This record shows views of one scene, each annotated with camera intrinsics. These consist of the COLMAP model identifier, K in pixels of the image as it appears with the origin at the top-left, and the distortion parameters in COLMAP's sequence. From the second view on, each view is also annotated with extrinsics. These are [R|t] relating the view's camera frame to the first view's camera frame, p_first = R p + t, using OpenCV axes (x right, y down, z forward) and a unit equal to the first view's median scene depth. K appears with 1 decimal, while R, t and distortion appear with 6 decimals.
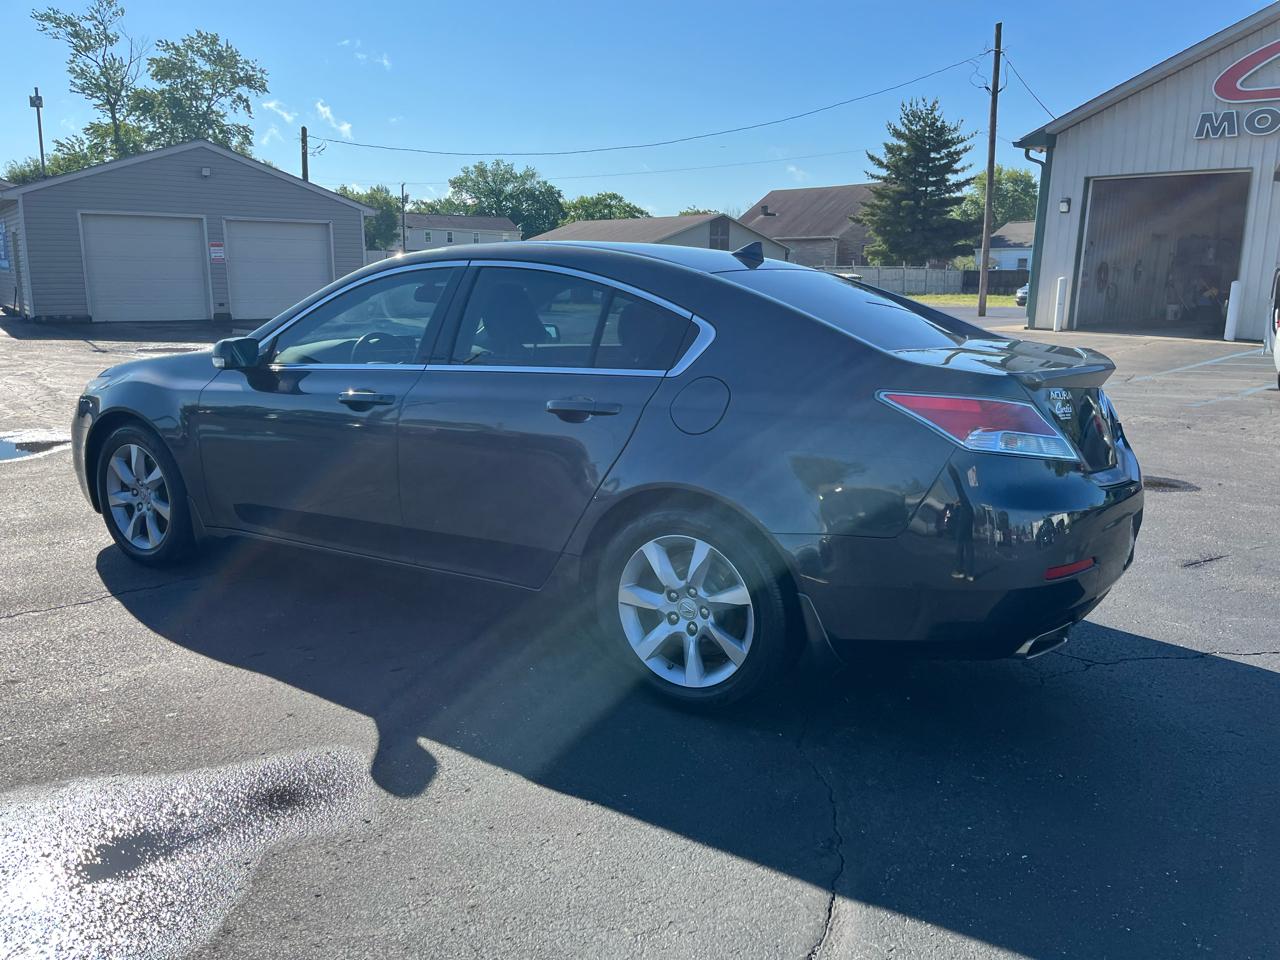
lens RADIAL K [[968.9, 0, 653.1], [0, 968.9, 478.3], [0, 0, 1]] dist [0.071279, -0.090762]
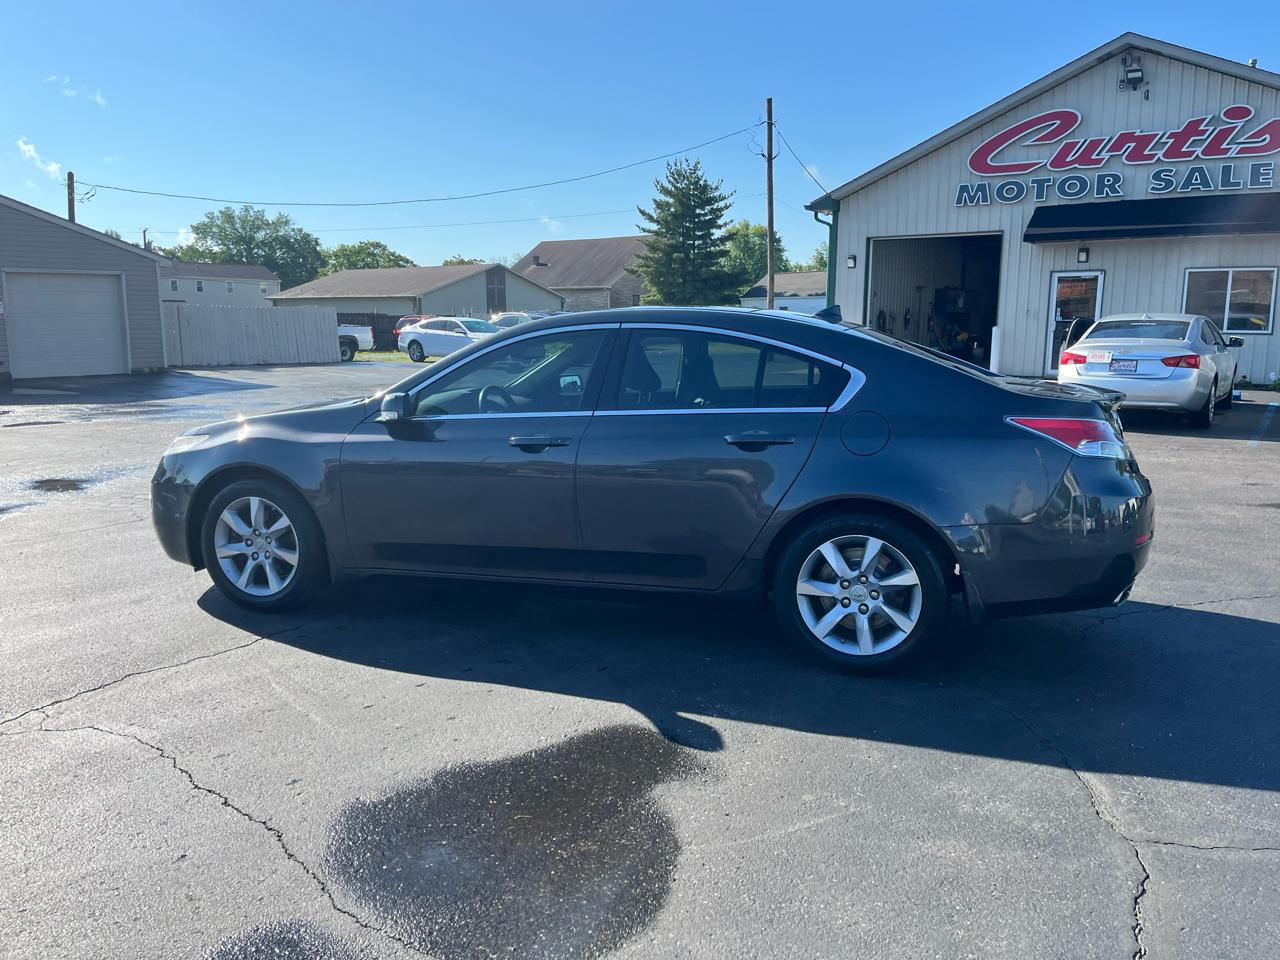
lens RADIAL K [[968.9, 0, 650.9], [0, 968.9, 475.7], [0, 0, 1]] dist [0.071279, -0.090762]
pose [[0.971883, -0.047937, 0.230533, -0.086239], [0.059337, 0.997321, -0.042770, 0.003222], [-0.227865, 0.055247, 0.972124, -0.030916]]
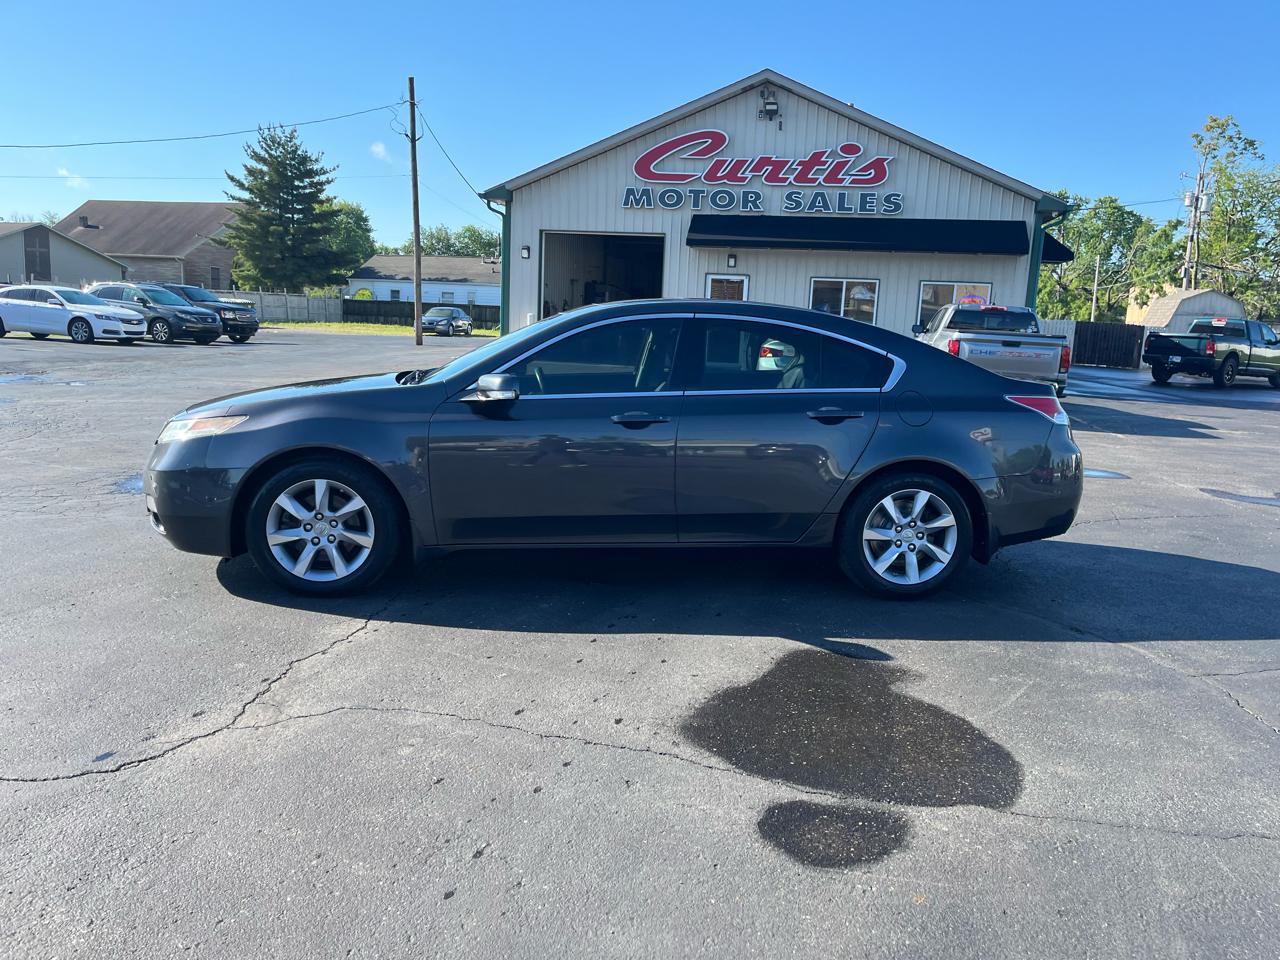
lens RADIAL K [[968.9, 0, 653.1], [0, 968.9, 484.5], [0, 0, 1]] dist [0.071279, -0.090762]
pose [[0.791359, -0.086021, 0.605269, -0.211856], [0.098483, 0.995058, 0.012656, -0.001906], [-0.603367, 0.049593, 0.795920, -0.005102]]
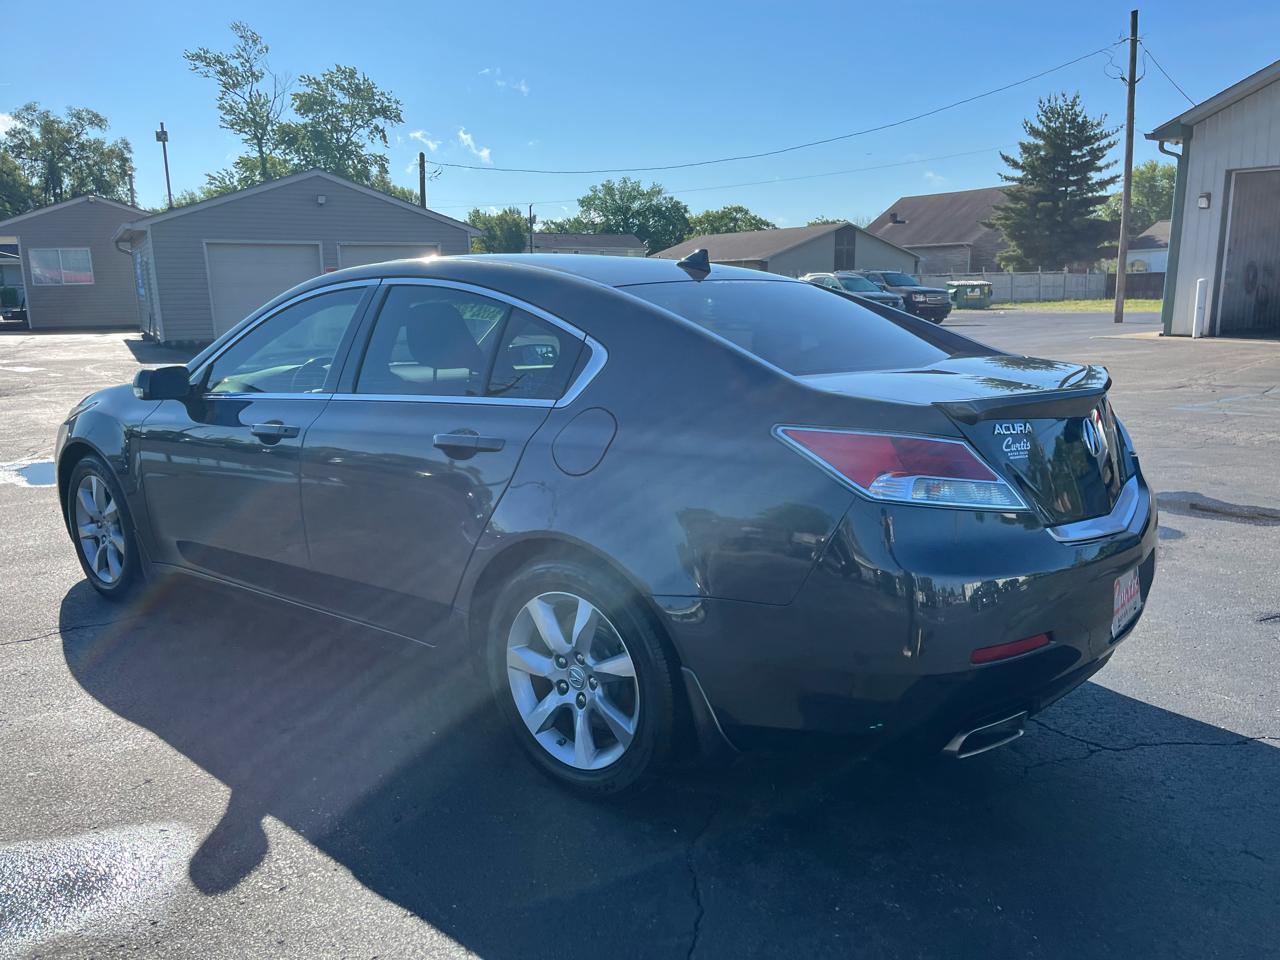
lens RADIAL K [[968.9, 0, 650.8], [0, 968.9, 490.5], [0, 0, 1]] dist [0.071279, -0.090762]
pose [[0.990940, 0.003428, -0.134260, 0.036238], [-0.003670, 0.999992, -0.001553, -0.004968], [0.134253, 0.002031, 0.990945, 0.025823]]
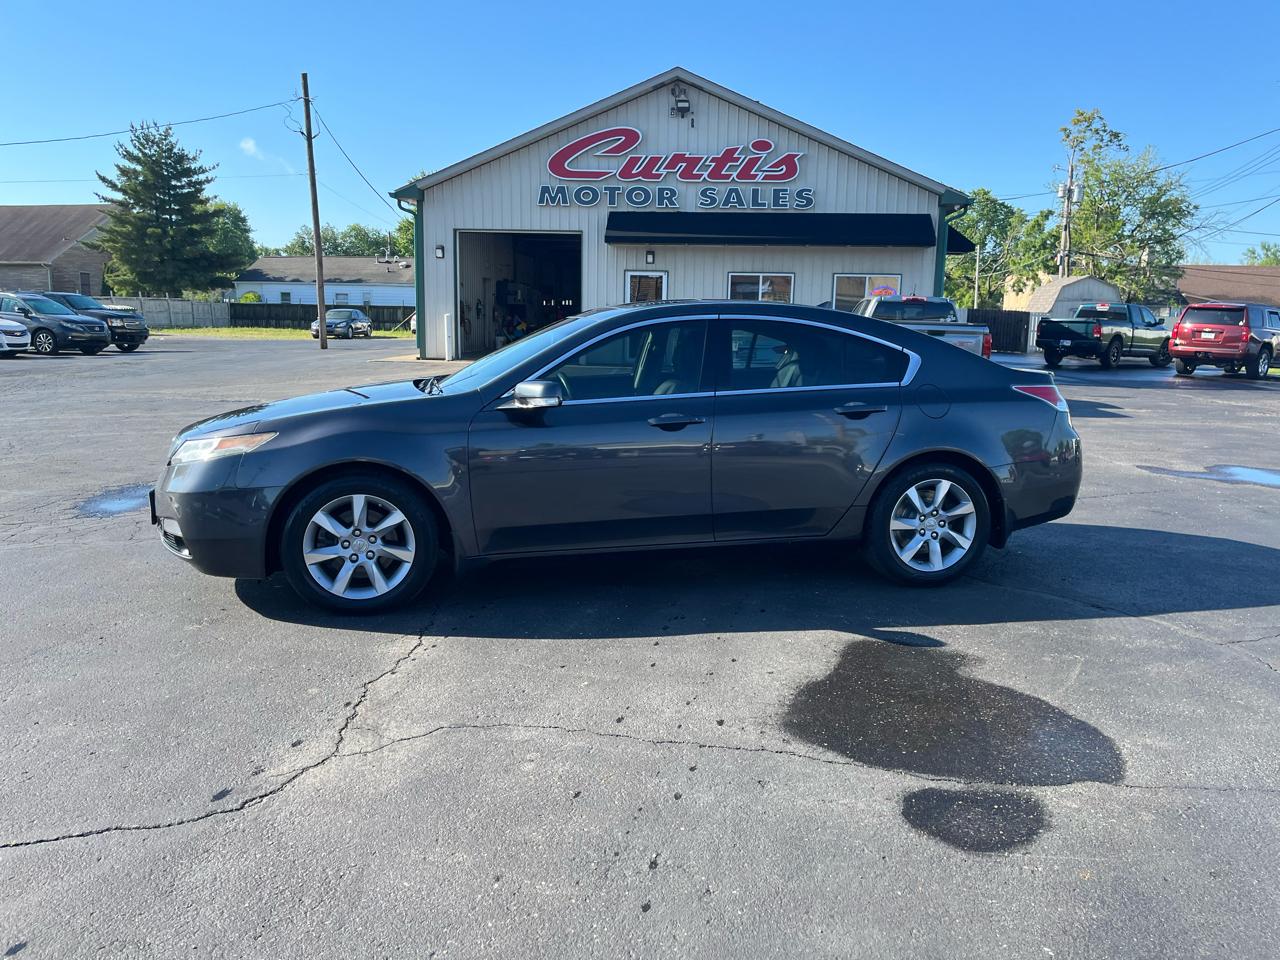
lens RADIAL K [[968.9, 0, 651.9], [0, 968.9, 478.0], [0, 0, 1]] dist [0.071279, -0.090762]
pose [[0.721131, -0.116470, 0.682939, -0.240503], [0.138071, 0.990154, 0.023071, -0.008045], [-0.678901, 0.077657, 0.730111, 0.017147]]
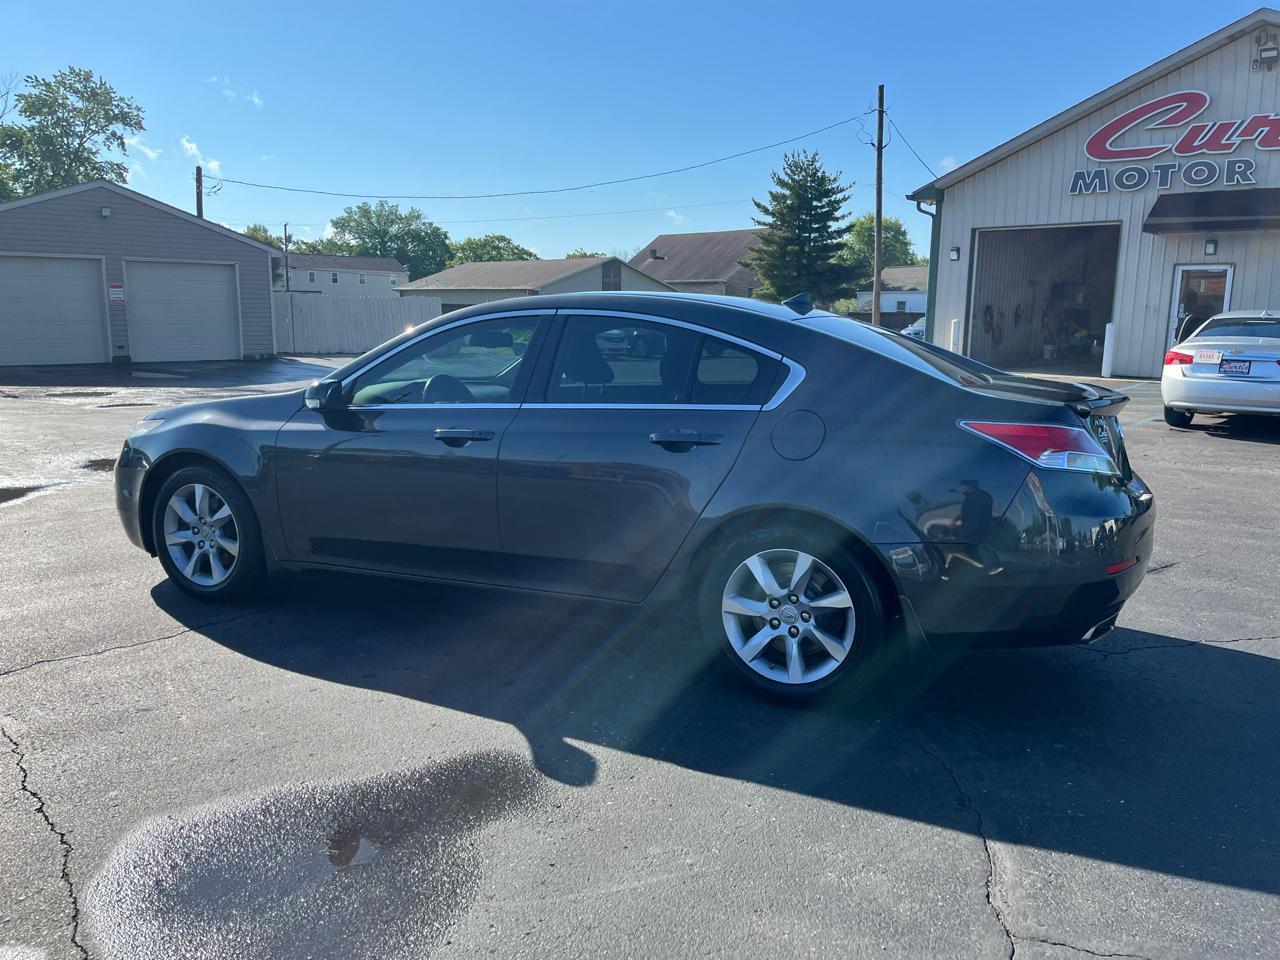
lens RADIAL K [[968.9, 0, 652.6], [0, 968.9, 474.1], [0, 0, 1]] dist [0.071279, -0.090762]
pose [[0.993338, -0.019075, 0.113646, -0.041573], [0.024143, 0.998767, -0.043388, 0.002771], [-0.112679, 0.045843, 0.992573, -0.019429]]
